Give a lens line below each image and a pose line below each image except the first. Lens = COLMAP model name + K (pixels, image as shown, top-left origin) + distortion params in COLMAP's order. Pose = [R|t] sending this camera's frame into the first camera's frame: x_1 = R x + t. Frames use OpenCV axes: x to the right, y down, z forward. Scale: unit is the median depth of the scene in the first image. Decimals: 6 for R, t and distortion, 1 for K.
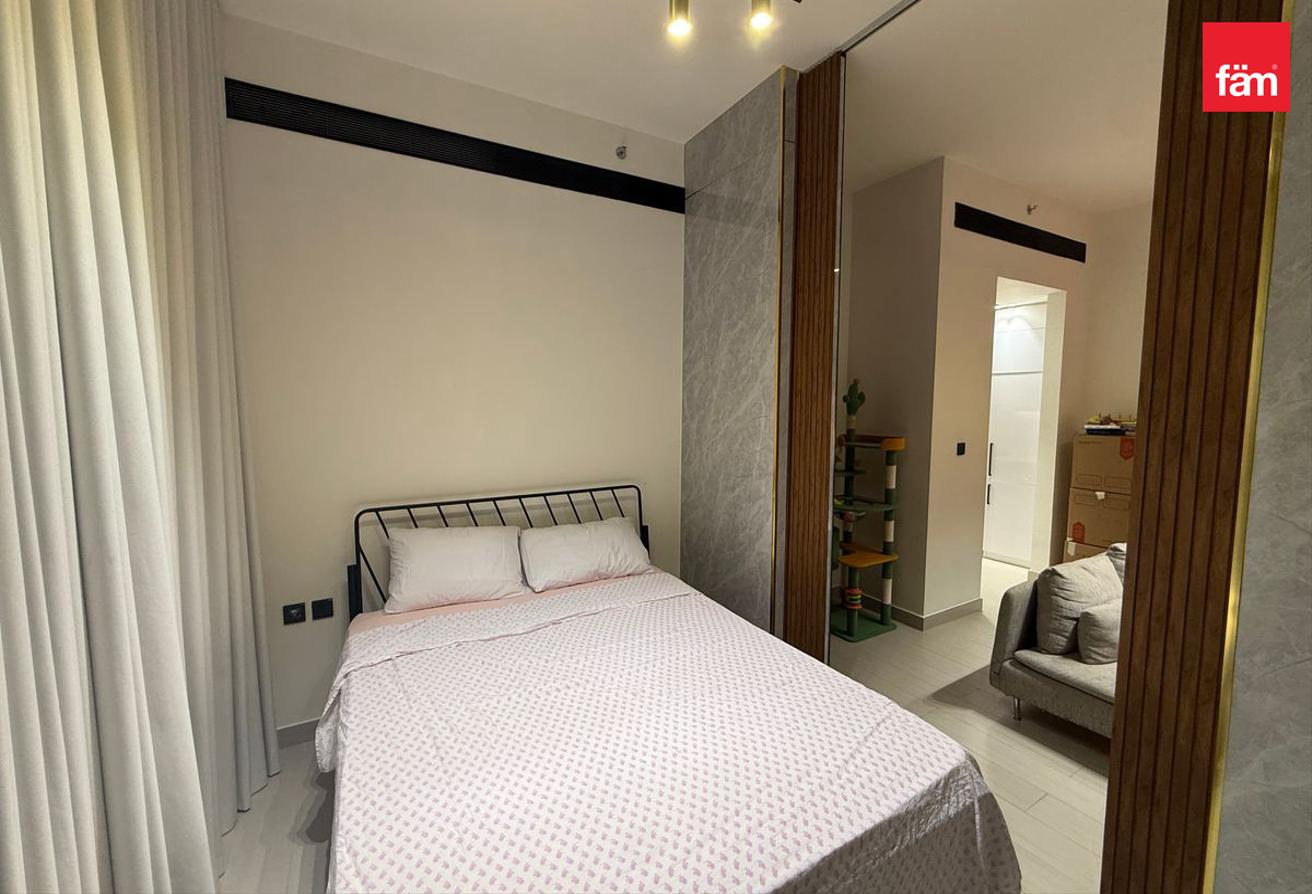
lens RADIAL K [[518.7, 0, 656.0], [0, 518.7, 447.0], [0, 0, 1]] dist [-0.013668, 0.000096]
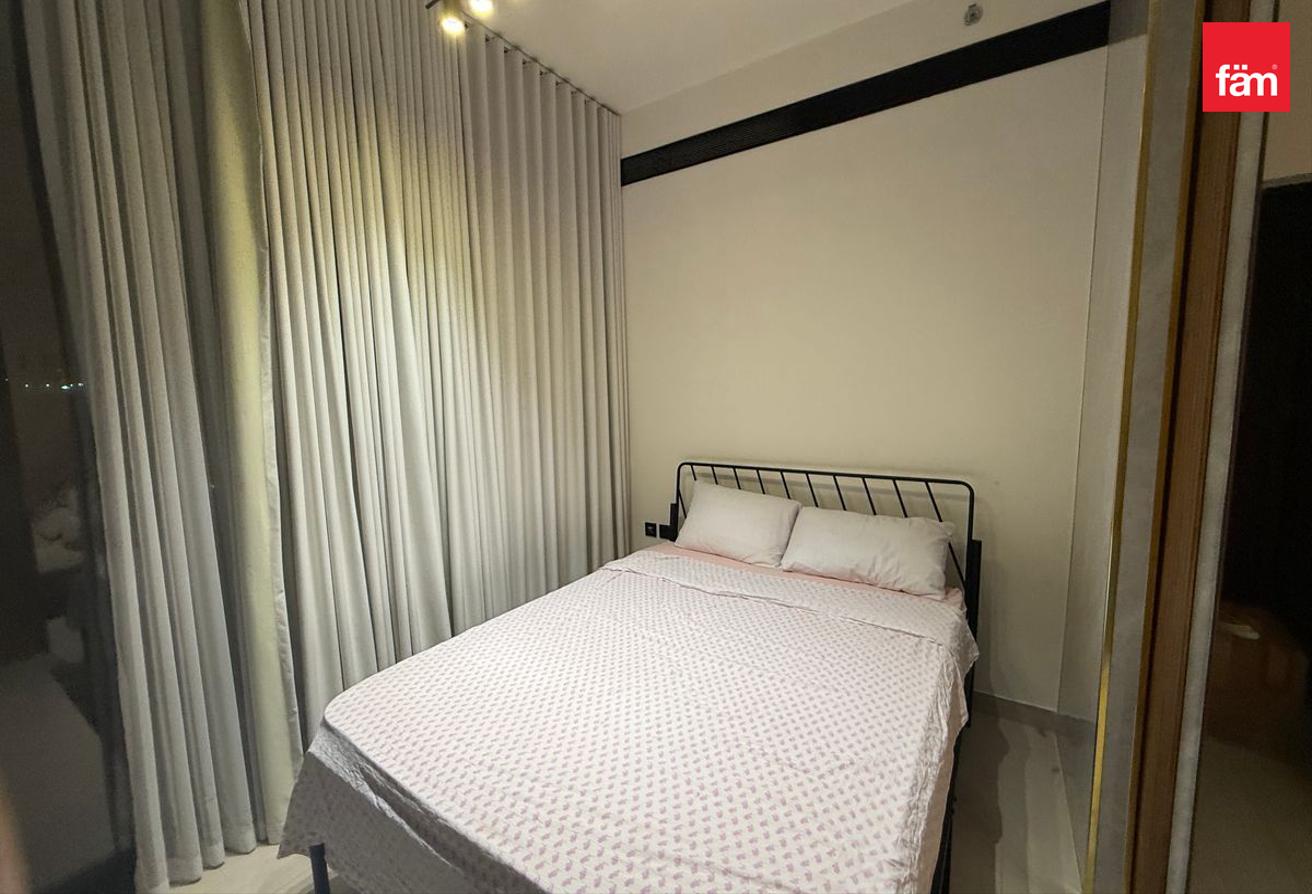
lens RADIAL K [[528.1, 0, 655.1], [0, 528.1, 438.6], [0, 0, 1]] dist [0.010526, 0.000051]
pose [[0.445220, 0.084157, -0.891458, 0.552216], [-0.047606, 0.996390, 0.070287, -0.024422], [0.894155, 0.011145, 0.447619, 0.353642]]
